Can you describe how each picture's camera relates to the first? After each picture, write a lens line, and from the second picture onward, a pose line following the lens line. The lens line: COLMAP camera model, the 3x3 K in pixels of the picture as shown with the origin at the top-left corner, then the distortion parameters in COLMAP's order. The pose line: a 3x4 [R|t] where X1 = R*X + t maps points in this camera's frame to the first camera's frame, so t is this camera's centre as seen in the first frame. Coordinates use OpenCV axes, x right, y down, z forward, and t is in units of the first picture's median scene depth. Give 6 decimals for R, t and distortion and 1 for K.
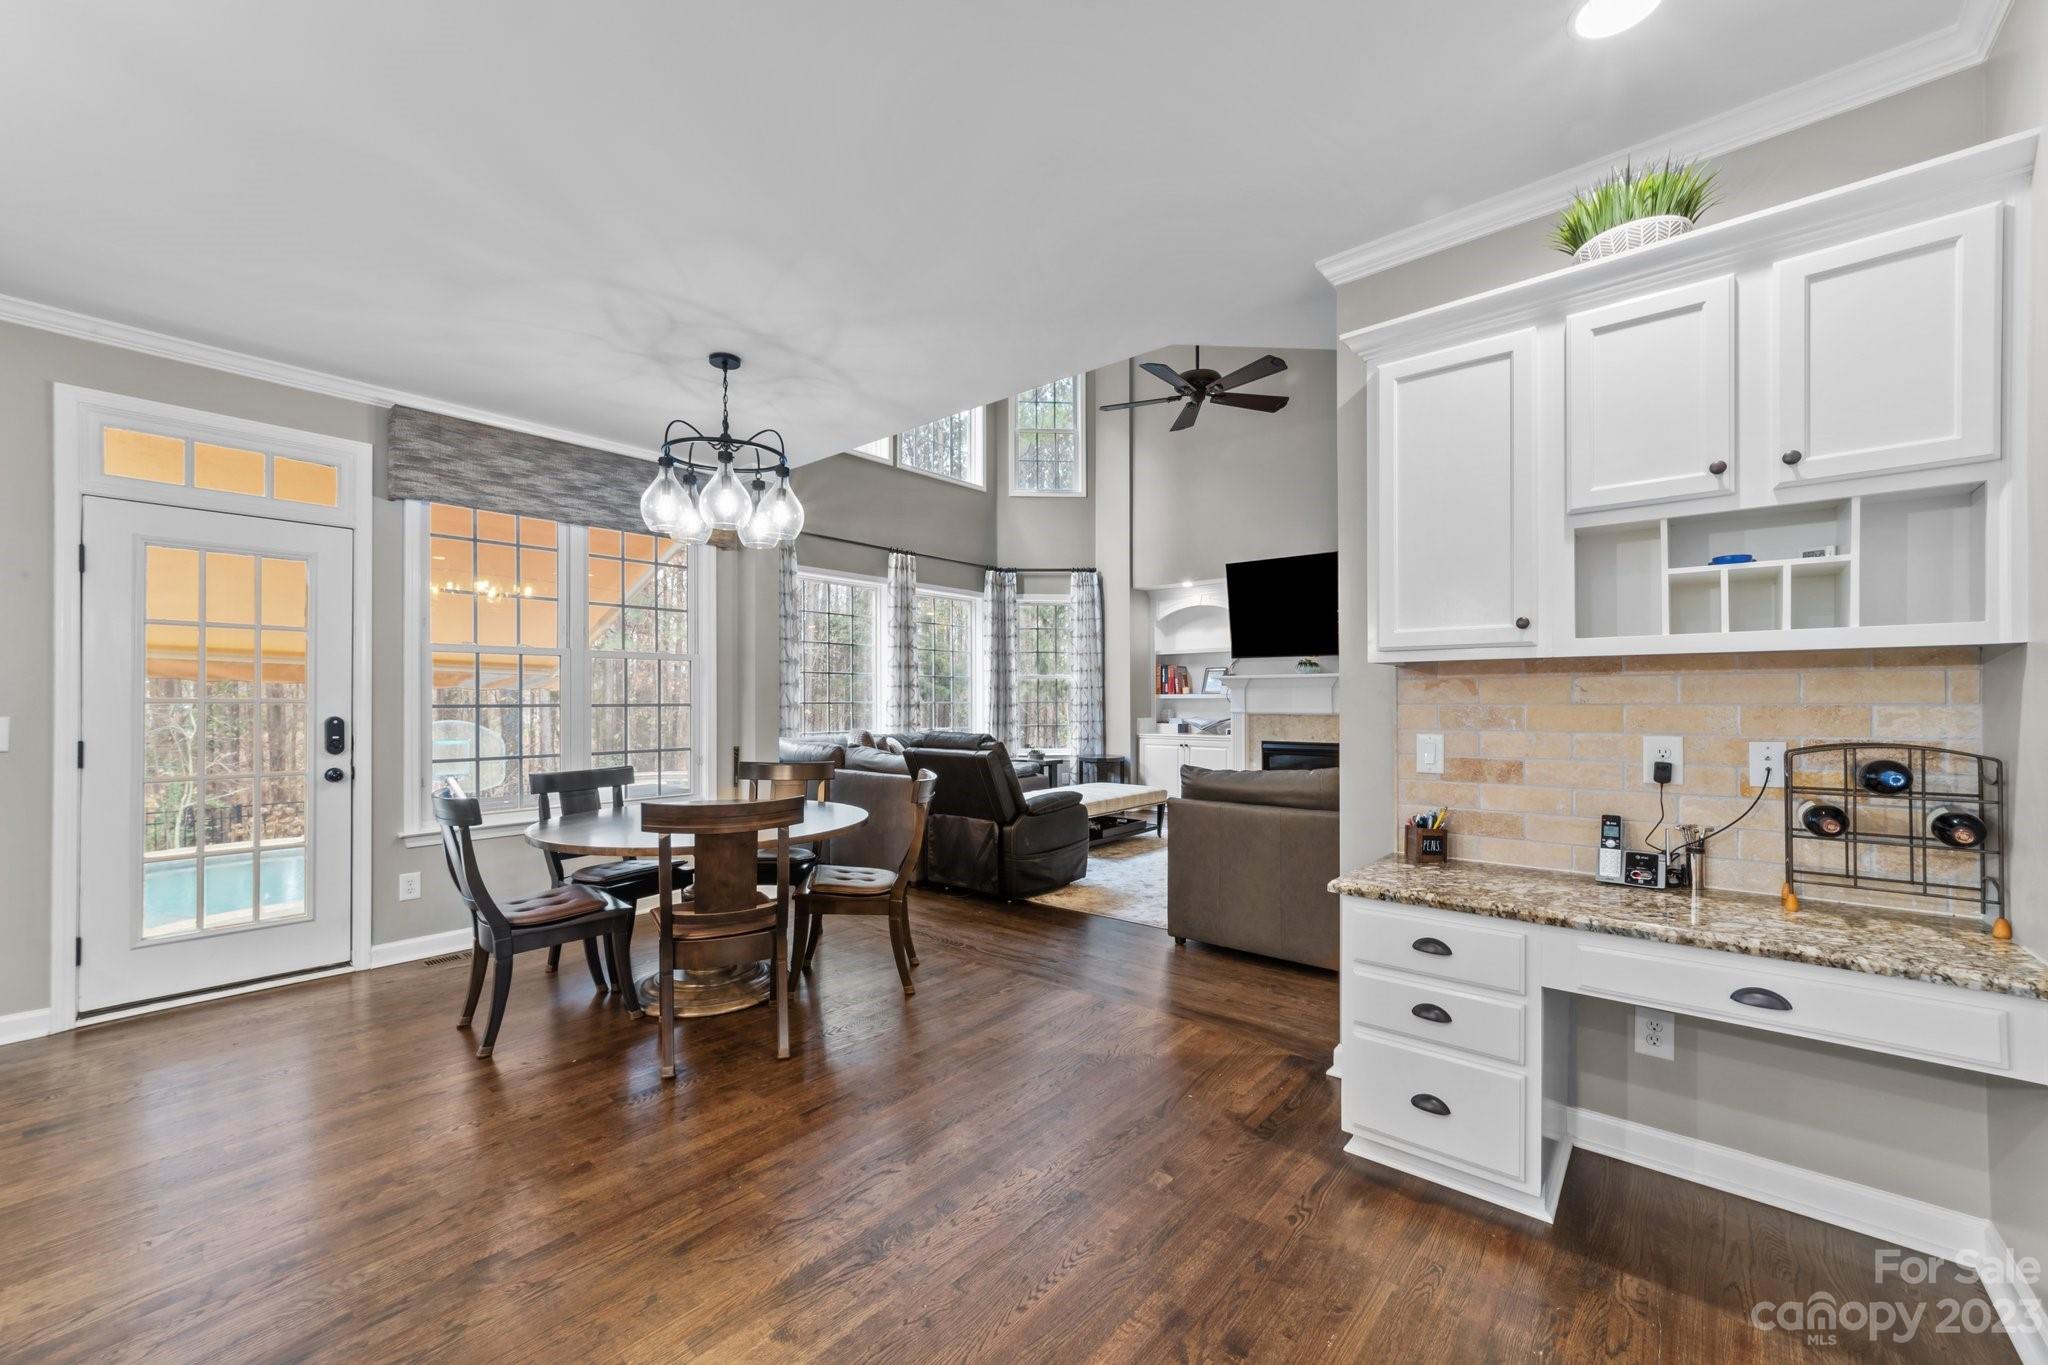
lens RADIAL K [[788.5, 0, 1033.0], [0, 788.5, 697.1], [0, 0, 1]] dist [-0.012753, 0.005662]
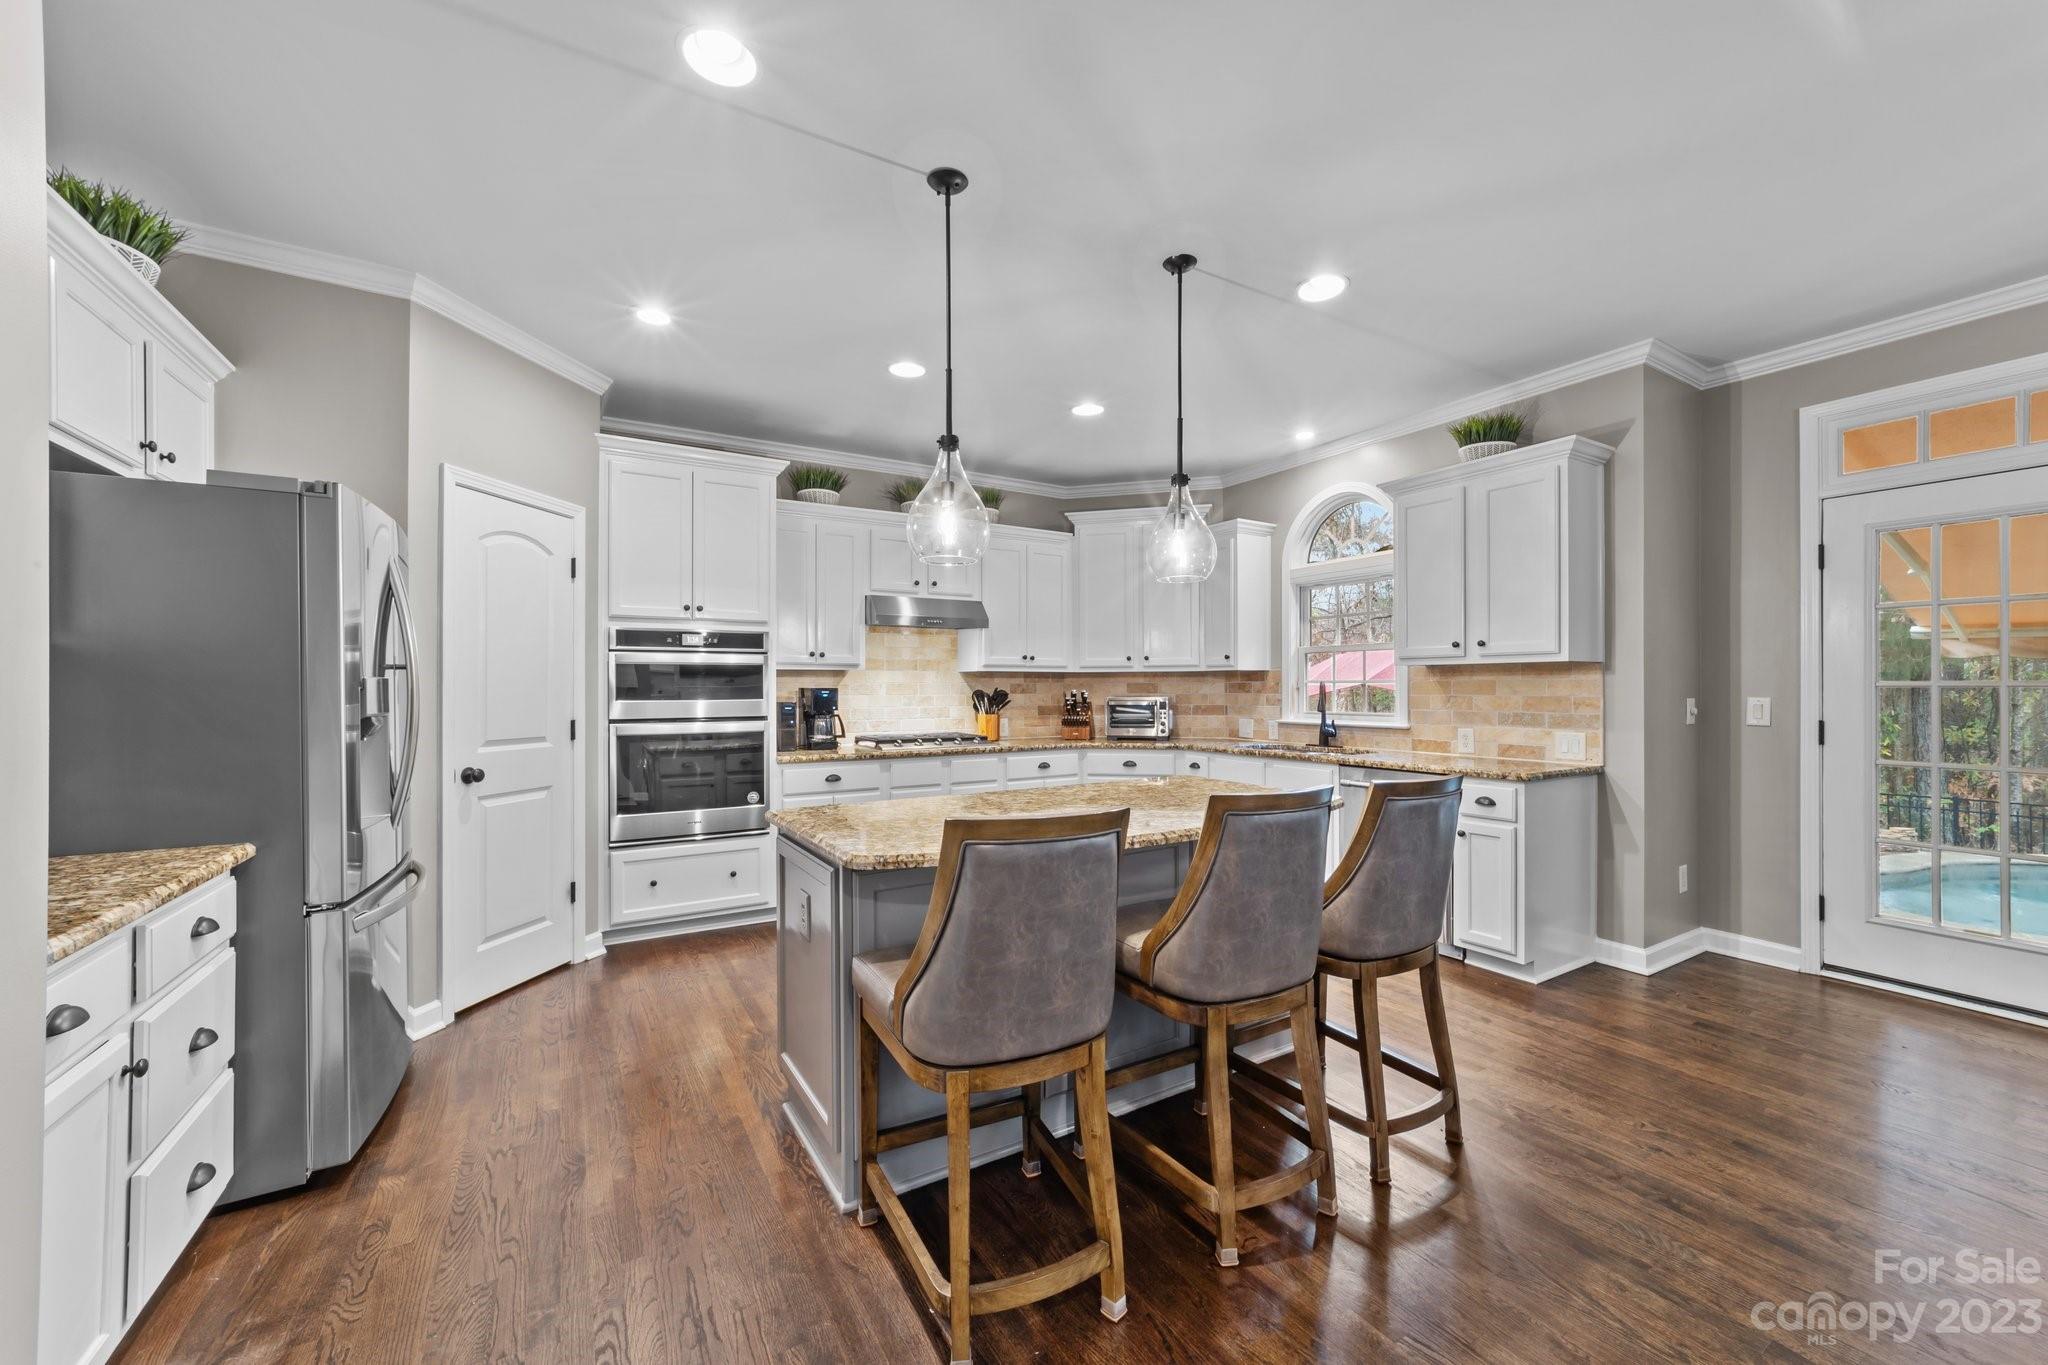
lens RADIAL K [[788.5, 0, 1026.2], [0, 788.5, 683.5], [0, 0, 1]] dist [-0.012753, 0.005662]
pose [[-0.339309, -0.002548, -0.940671, 0.079990], [0.008353, 0.999949, -0.005722, 0.000107], [0.940638, -0.009799, -0.339270, 0.113165]]
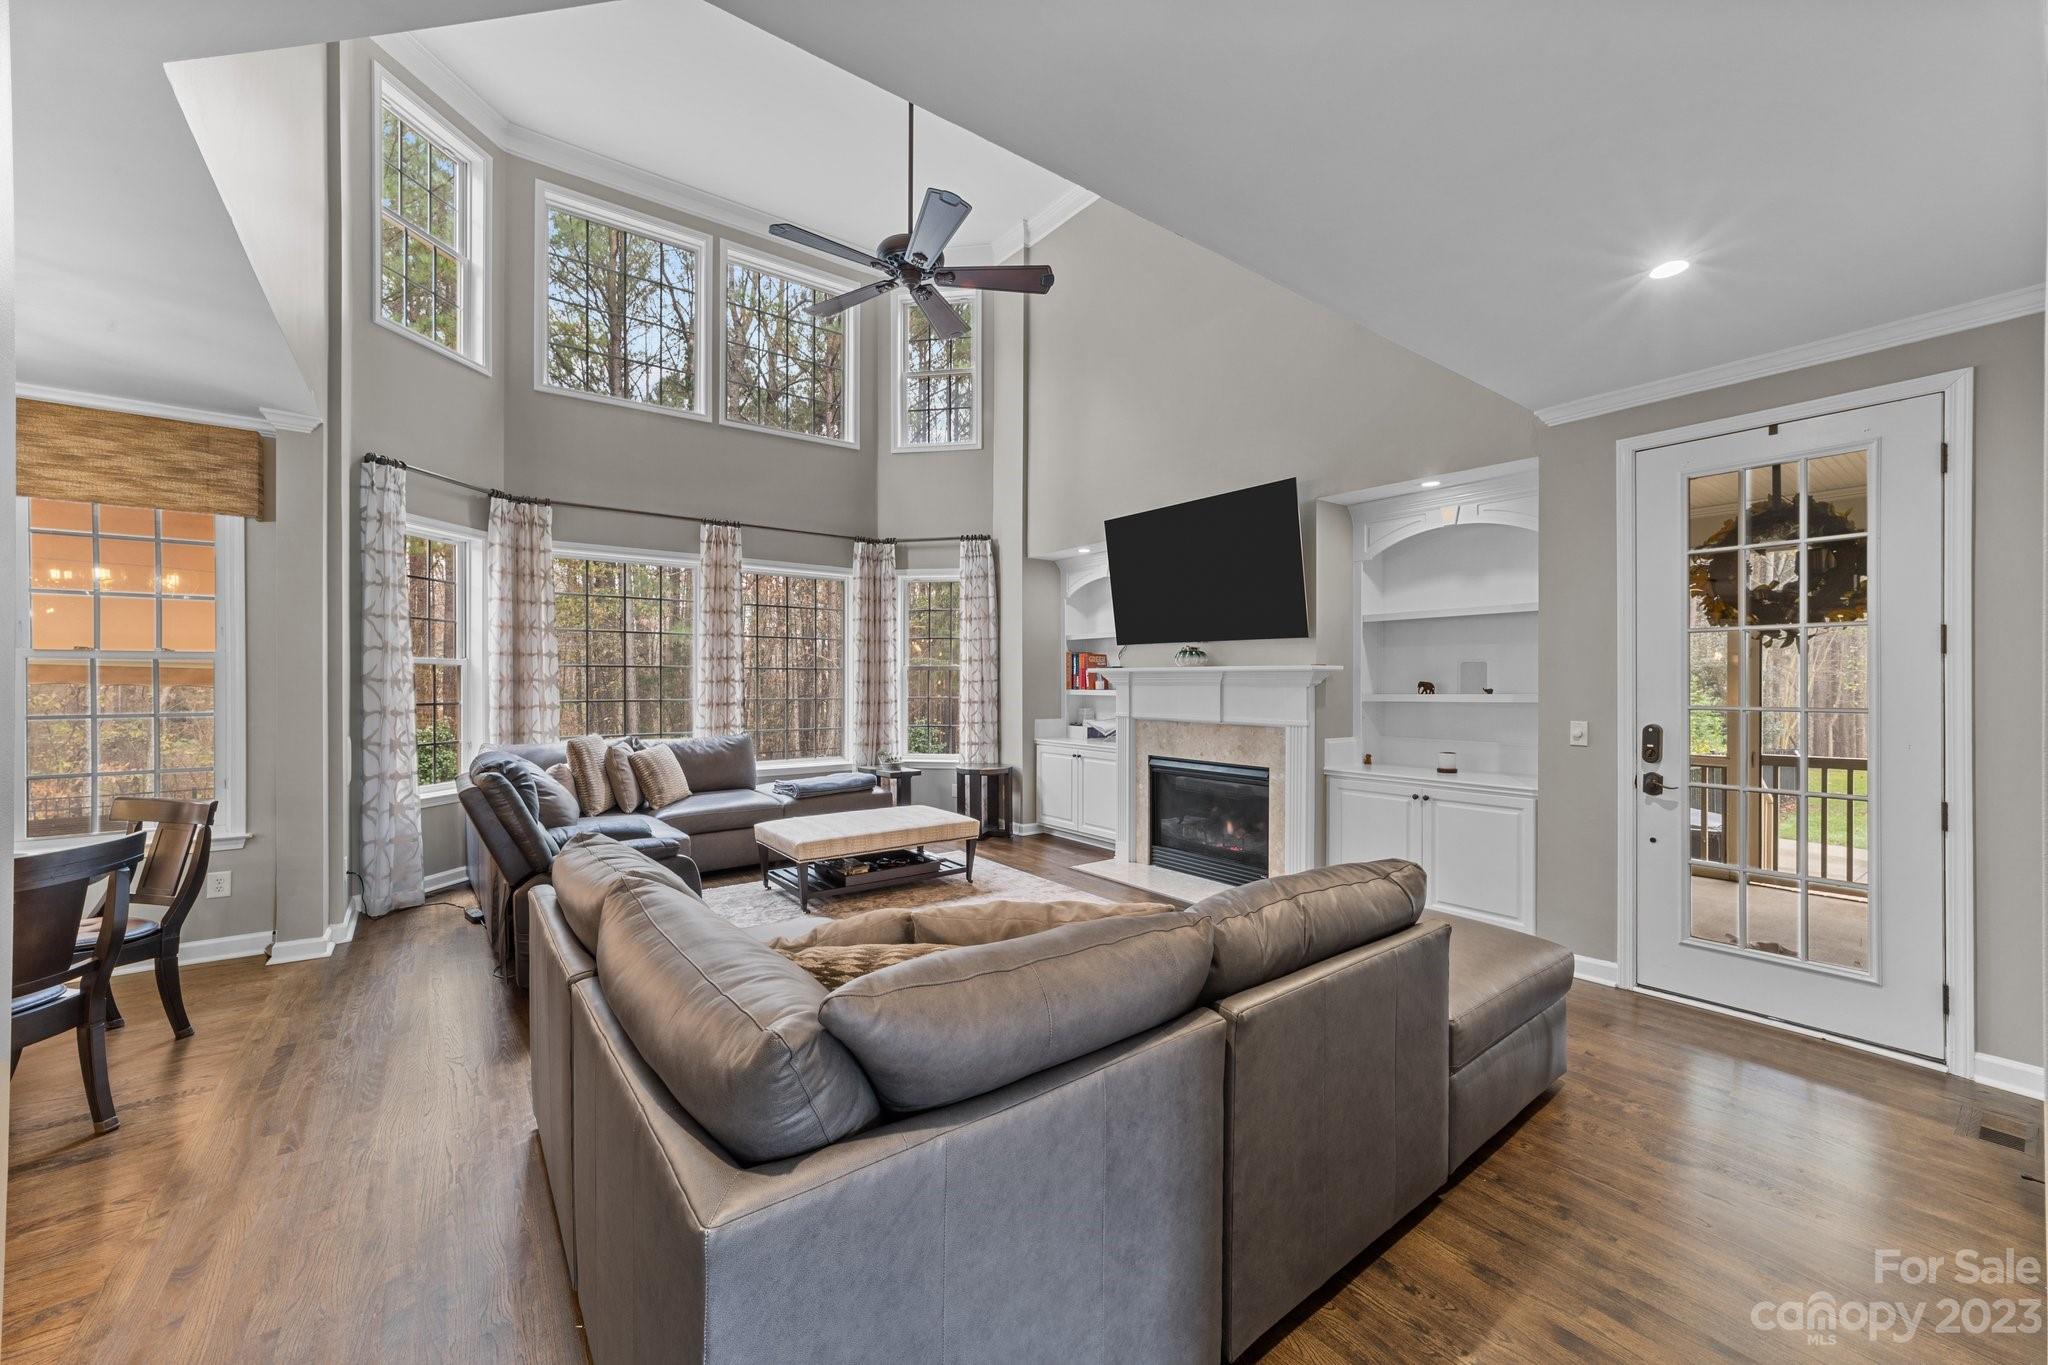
lens RADIAL K [[788.5, 0, 1019.8], [0, 788.5, 679.2], [0, 0, 1]] dist [-0.012753, 0.005662]
pose [[0.968956, 0.000942, -0.247232, 0.354133], [0.000731, 0.999977, 0.006675, -0.021799], [0.247232, -0.006648, 0.968933, 0.245230]]
